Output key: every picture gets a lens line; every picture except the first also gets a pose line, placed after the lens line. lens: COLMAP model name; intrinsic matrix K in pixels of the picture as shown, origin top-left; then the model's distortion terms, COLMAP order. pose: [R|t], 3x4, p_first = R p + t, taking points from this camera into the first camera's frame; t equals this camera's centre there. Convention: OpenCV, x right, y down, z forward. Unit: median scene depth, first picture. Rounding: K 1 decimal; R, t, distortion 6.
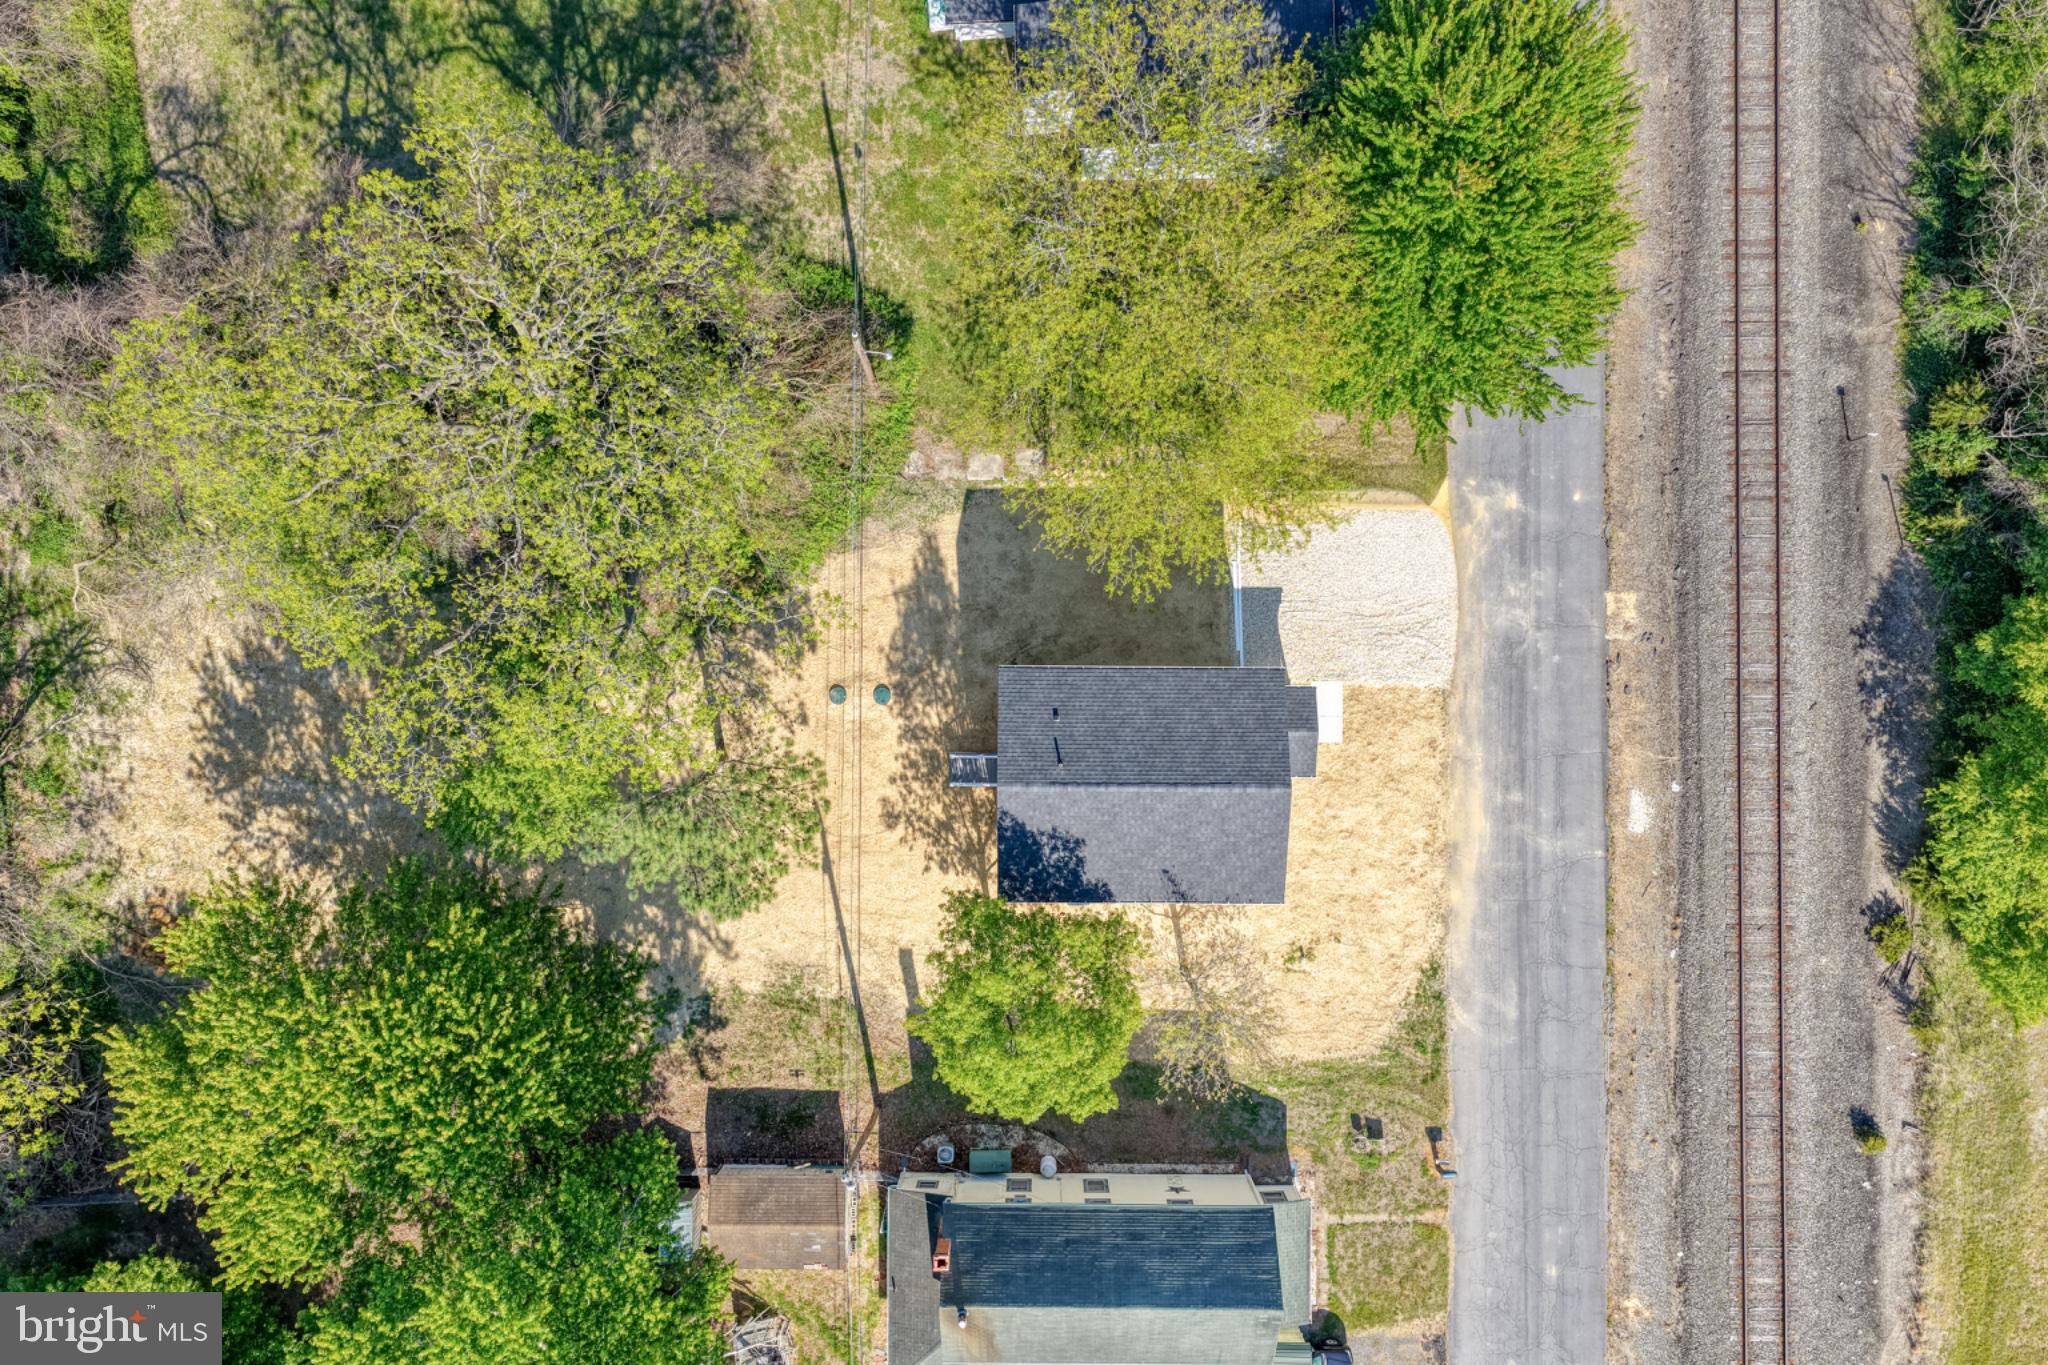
lens RADIAL K [[1706.9, 0, 1024.0], [0, 1706.9, 682.5], [0, 0, 1]] dist [-0.004480, 0.015893]
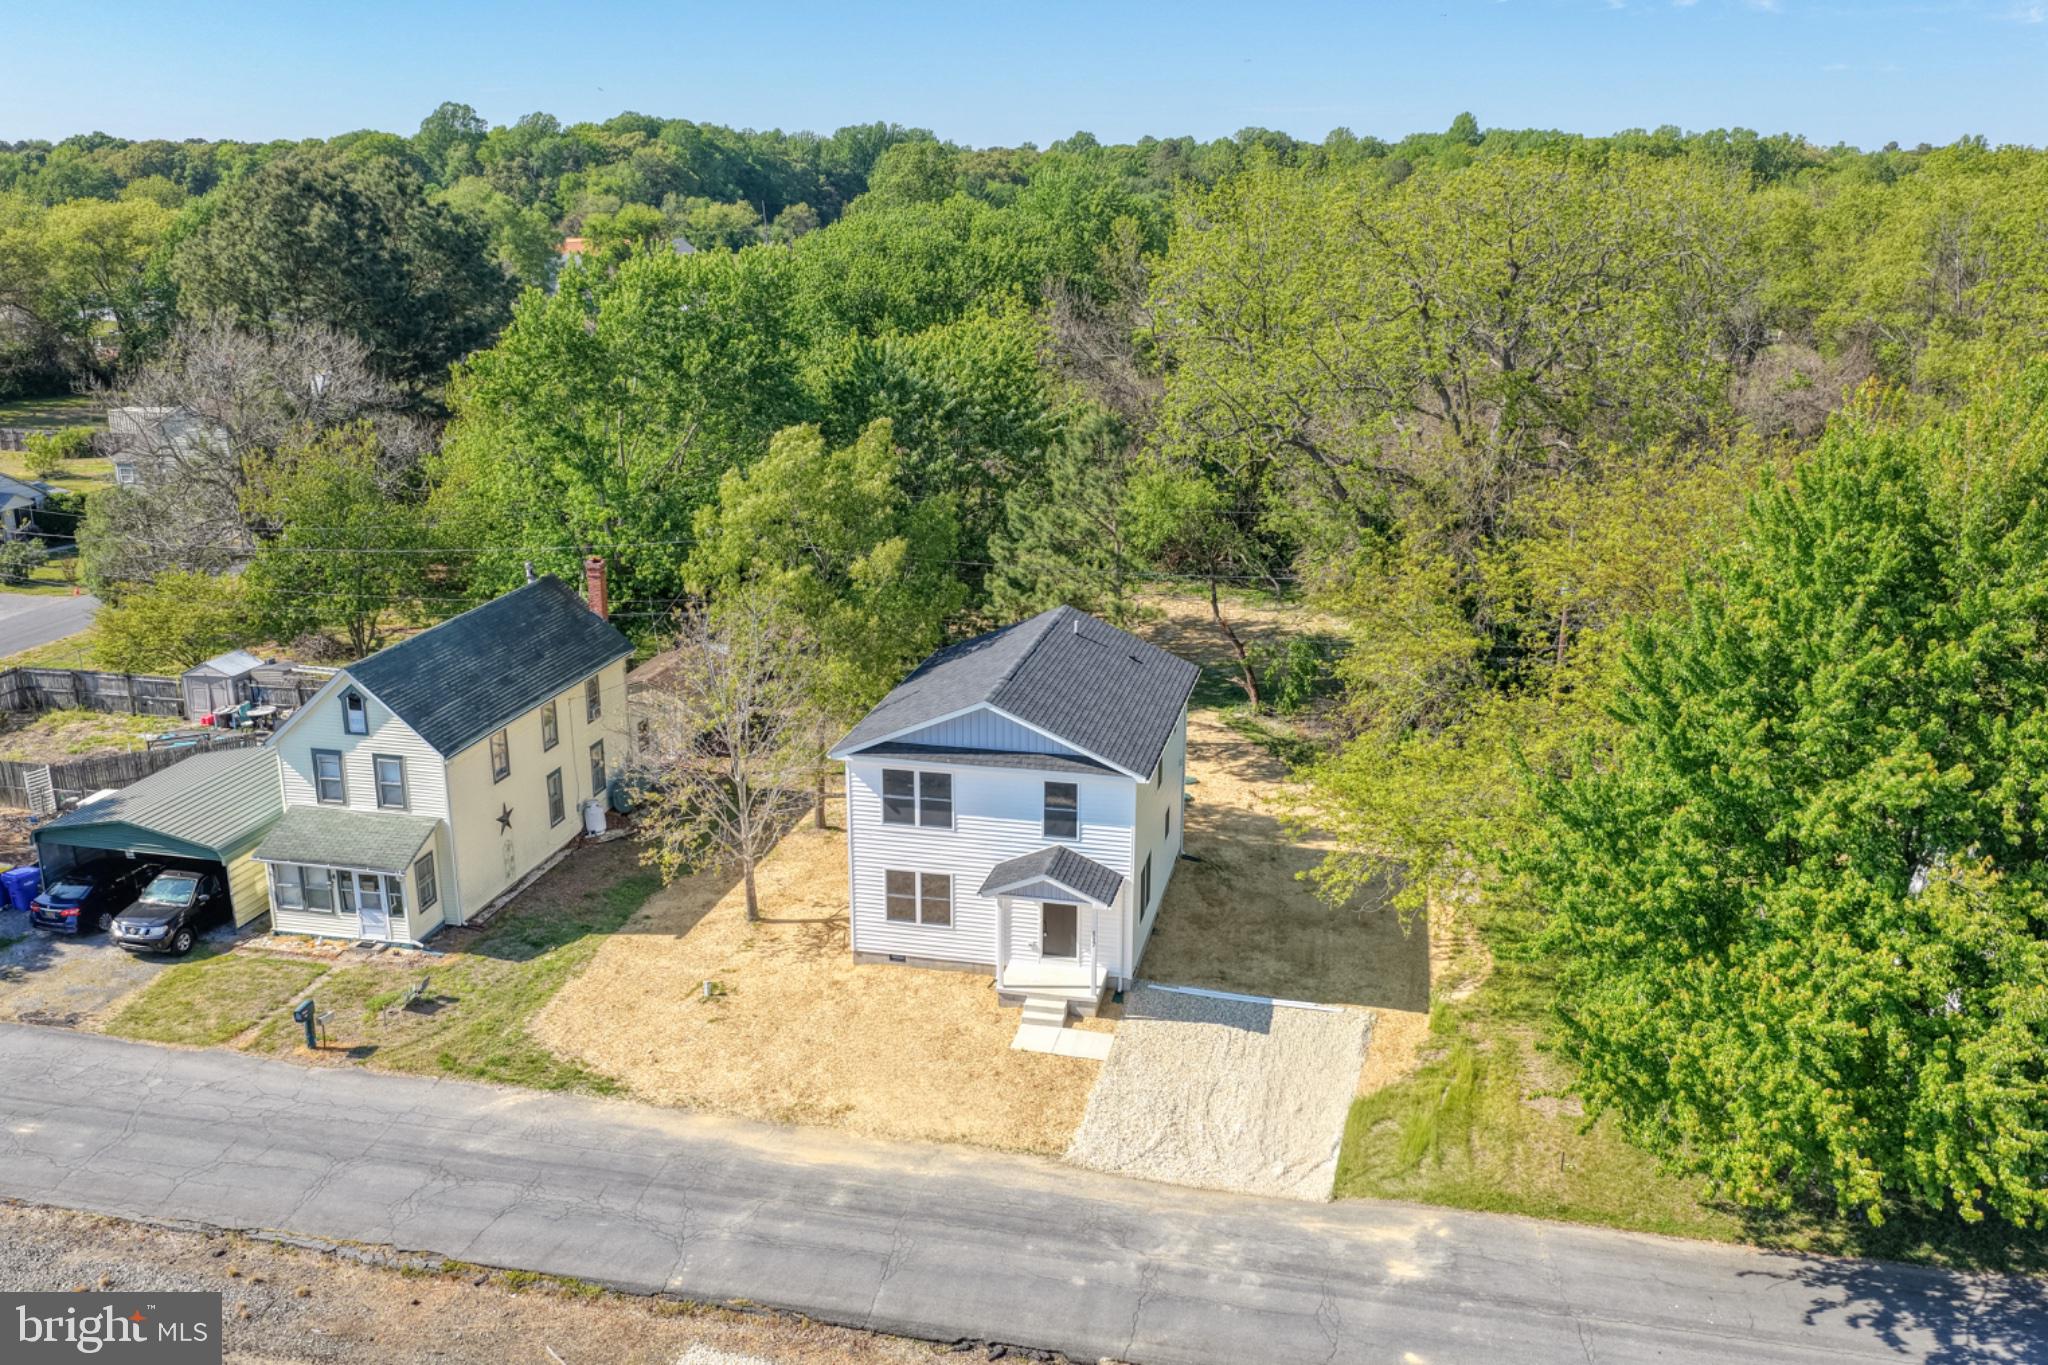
lens RADIAL K [[1706.9, 0, 1024.0], [0, 1706.9, 682.5], [0, 0, 1]] dist [-0.004480, 0.015893]
pose [[-0.215443, 0.281851, -0.934957, 0.727287], [-0.976457, -0.051588, 0.209454, -0.093046], [0.010802, 0.958070, 0.286330, 0.690391]]
